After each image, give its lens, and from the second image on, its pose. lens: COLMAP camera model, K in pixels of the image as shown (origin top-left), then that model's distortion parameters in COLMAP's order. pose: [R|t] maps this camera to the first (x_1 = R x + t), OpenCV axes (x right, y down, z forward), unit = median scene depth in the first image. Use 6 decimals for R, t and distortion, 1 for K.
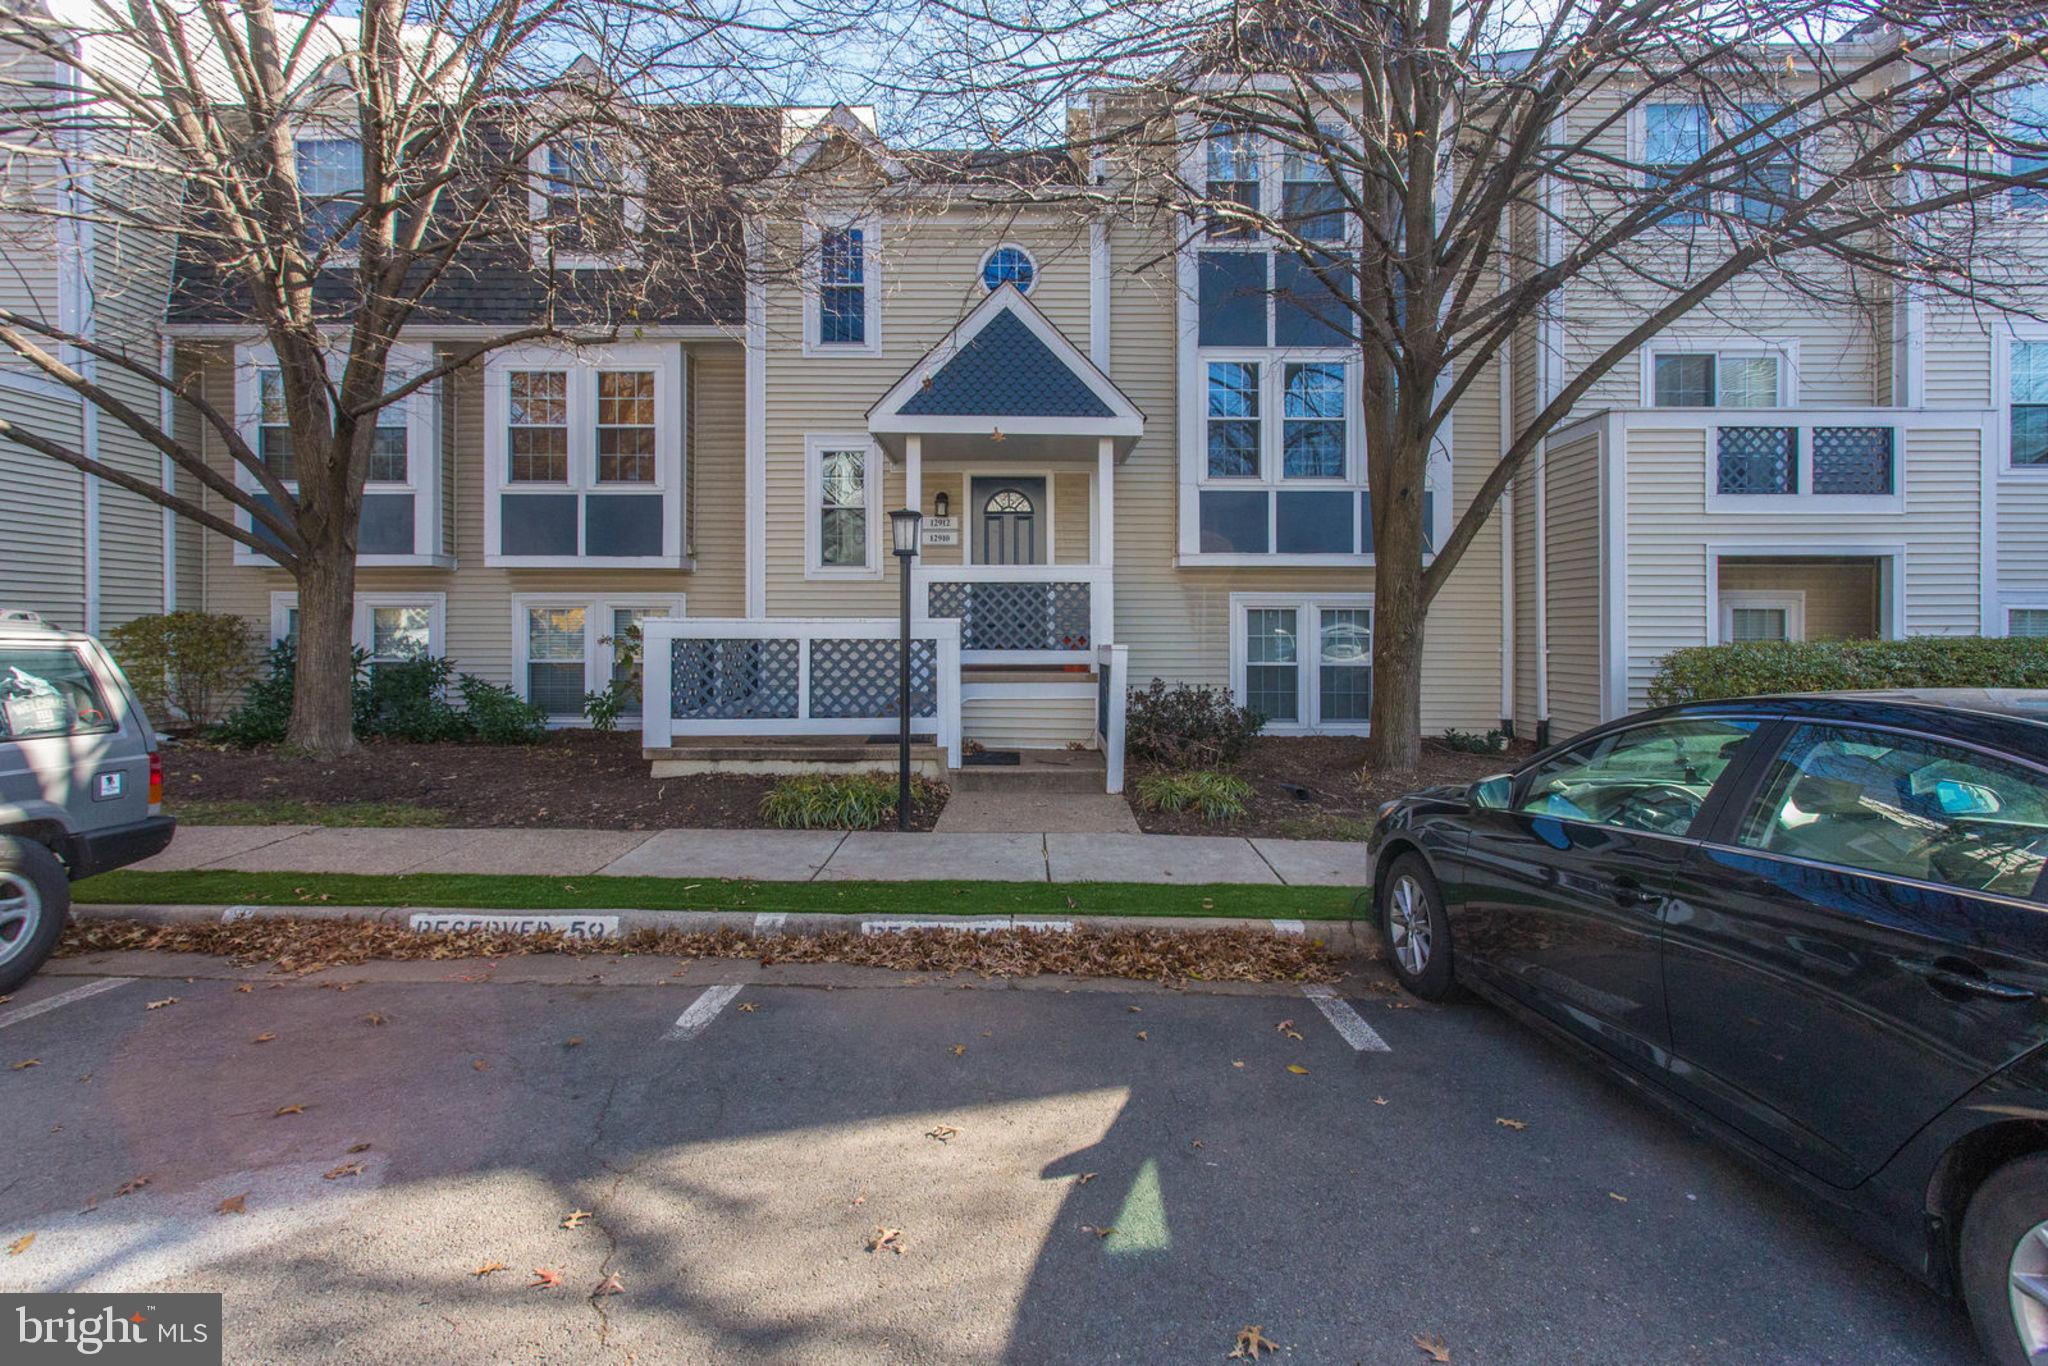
lens RADIAL K [[970.4, 0, 1018.8], [0, 970.4, 635.1], [0, 0, 1]] dist [-0.001906, -0.000294]
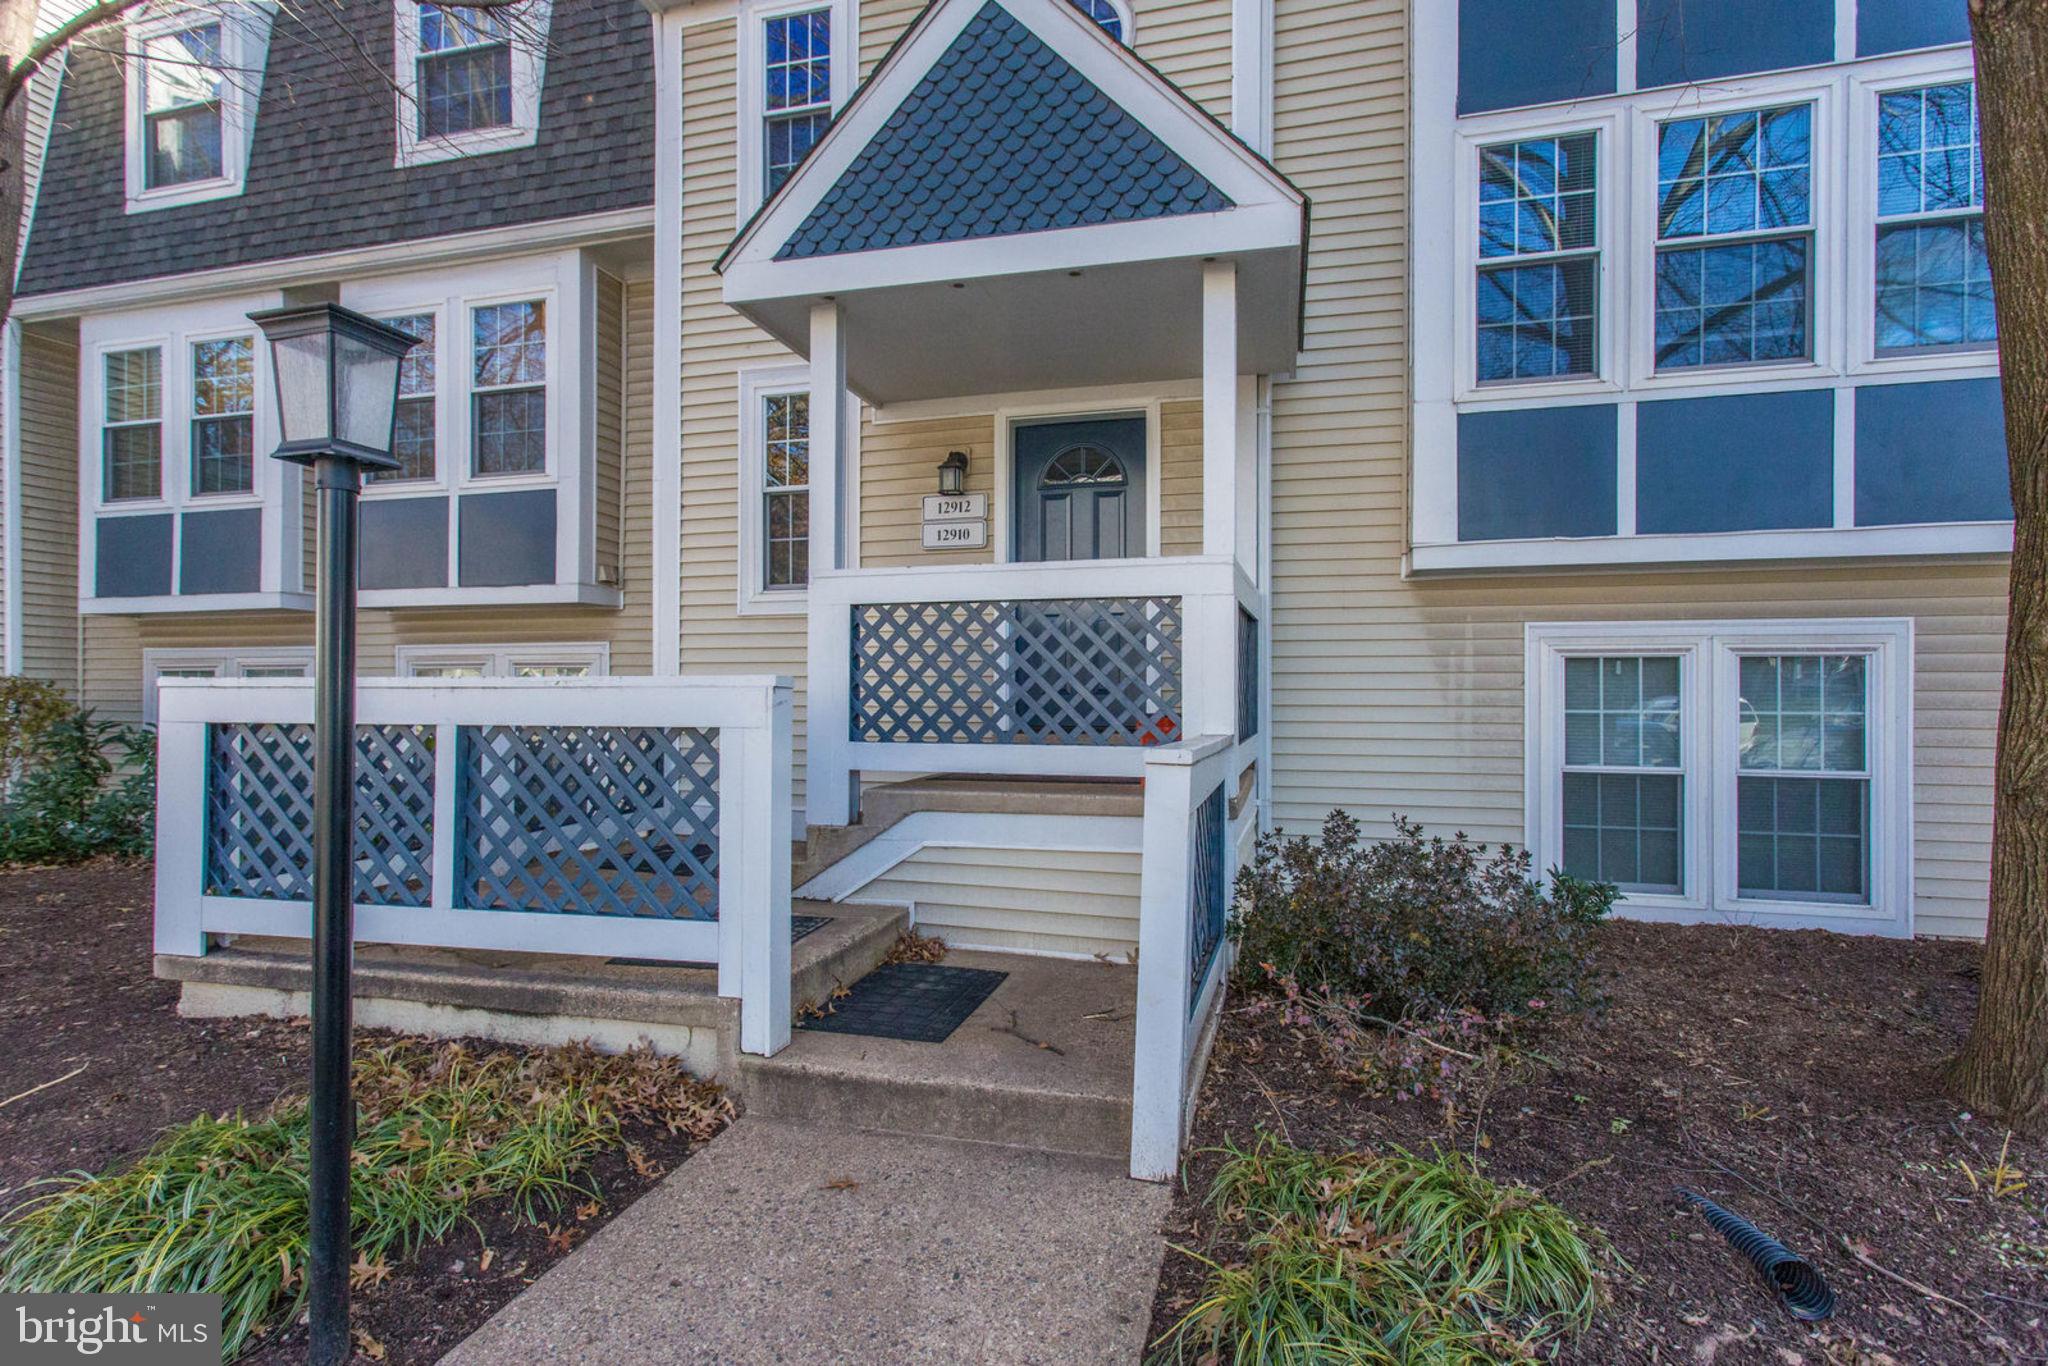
lens RADIAL K [[966.2, 0, 1027.4], [0, 966.2, 703.6], [0, 0, 1]] dist [0.002380, -0.000089]
pose [[0.965770, 0.001565, -0.259395, 0.104288], [-0.000181, 0.999986, 0.005361, -0.005973], [0.259400, -0.005131, 0.965756, 0.475789]]
